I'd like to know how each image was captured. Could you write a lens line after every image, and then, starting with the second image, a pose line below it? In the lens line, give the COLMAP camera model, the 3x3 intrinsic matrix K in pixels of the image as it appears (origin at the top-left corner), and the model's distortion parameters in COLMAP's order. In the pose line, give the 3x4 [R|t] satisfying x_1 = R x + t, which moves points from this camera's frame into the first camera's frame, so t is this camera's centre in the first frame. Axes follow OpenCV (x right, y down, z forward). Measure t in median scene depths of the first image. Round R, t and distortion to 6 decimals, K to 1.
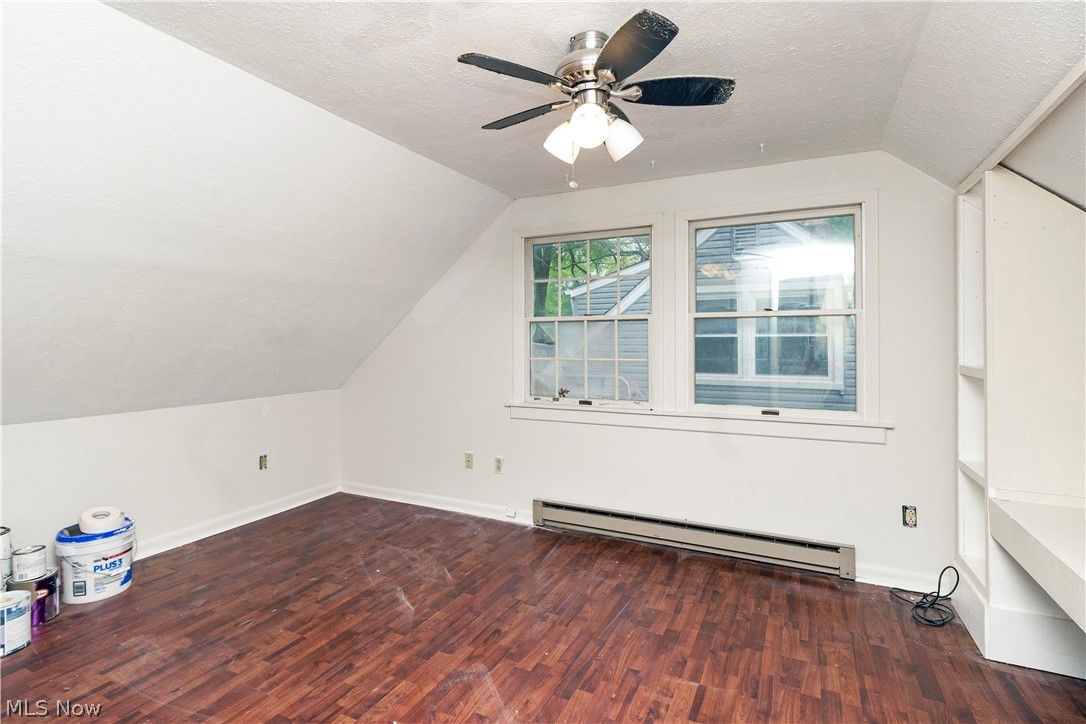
lens RADIAL K [[524.1, 0, 530.1], [0, 524.1, 340.5], [0, 0, 1]] dist [0.002272, 0.001146]
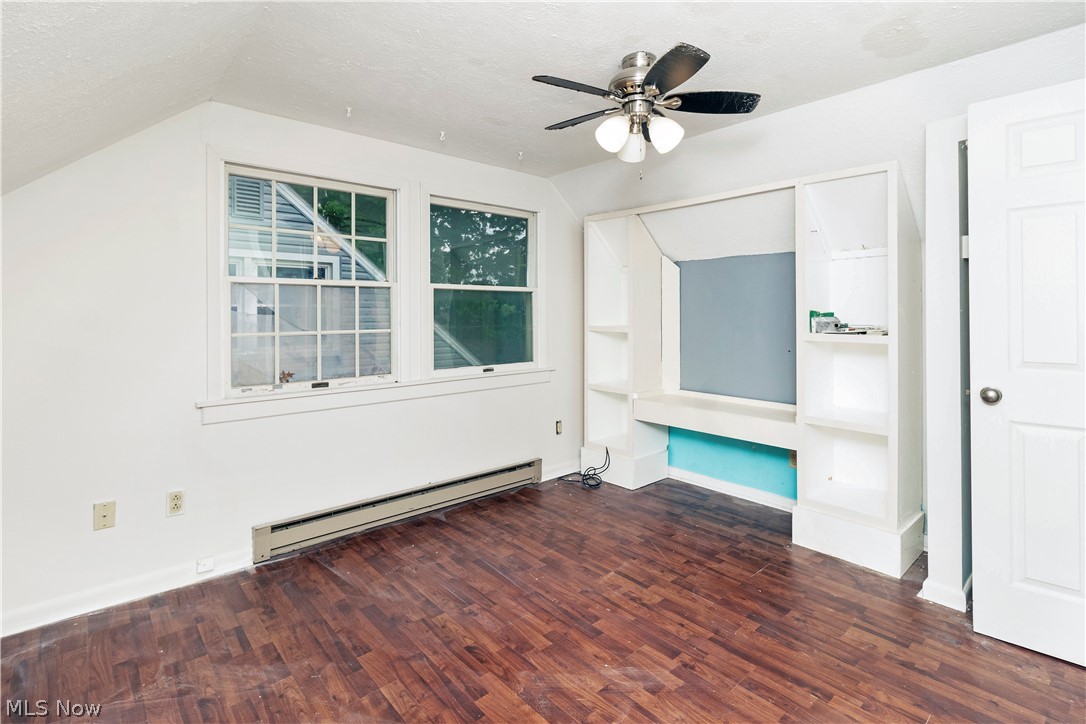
lens RADIAL K [[524.1, 0, 540.1], [0, 524.1, 313.0], [0, 0, 1]] dist [0.002272, 0.001146]
pose [[0.374428, -0.000238, 0.927256, -0.644033], [-0.001579, 0.999998, 0.000895, 0.005550], [-0.927255, -0.001799, 0.374427, 0.455858]]
